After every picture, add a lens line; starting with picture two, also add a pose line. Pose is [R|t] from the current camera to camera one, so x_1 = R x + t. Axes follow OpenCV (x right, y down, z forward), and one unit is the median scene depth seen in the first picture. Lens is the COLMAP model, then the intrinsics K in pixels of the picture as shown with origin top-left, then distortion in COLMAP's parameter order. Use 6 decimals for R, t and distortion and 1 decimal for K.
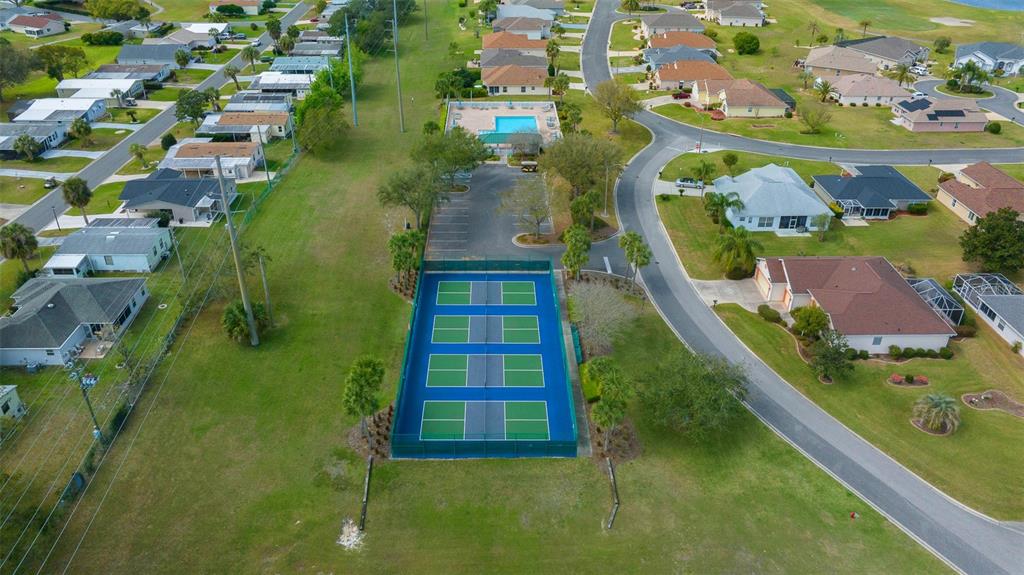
lens RADIAL K [[708.3, 0, 494.4], [0, 708.3, 285.0], [0, 0, 1]] dist [-0.007069, -0.001941]
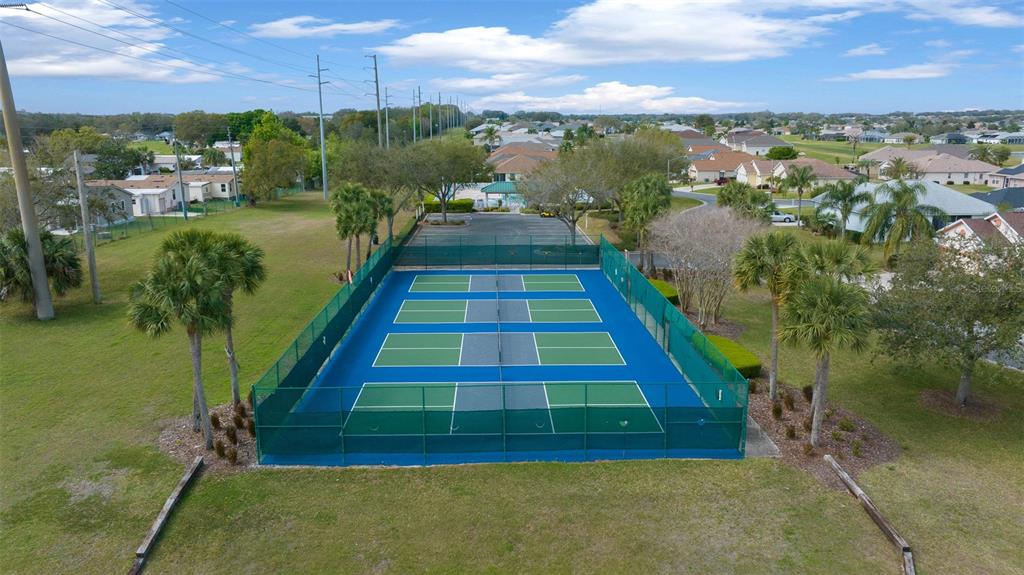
lens RADIAL K [[719.8, 0, 512.0], [0, 719.8, 287.5], [0, 0, 1]] dist [-0.013484, 0.001836]
pose [[0.999635, 0.002431, 0.026914, -0.016983], [0.006073, 0.950268, -0.311374, 0.234956], [-0.026332, 0.311424, 0.949906, 0.516625]]
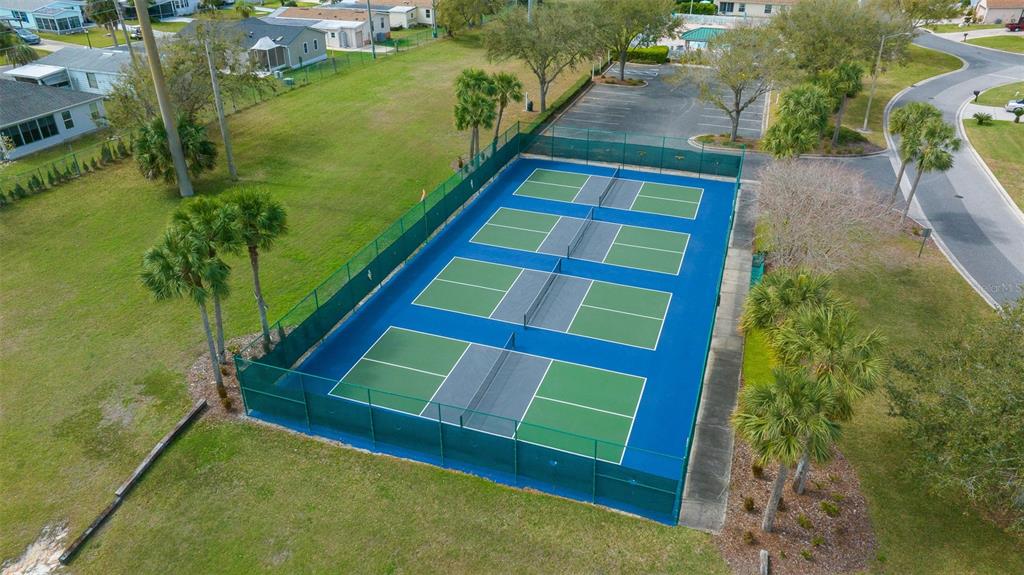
lens RADIAL K [[719.8, 0, 512.0], [0, 719.8, 287.5], [0, 0, 1]] dist [-0.013484, 0.001836]
pose [[0.944669, 0.167575, -0.281990, 0.102701], [-0.177770, 0.984013, -0.010771, 0.122030], [0.275677, 0.060304, 0.959357, 0.529686]]
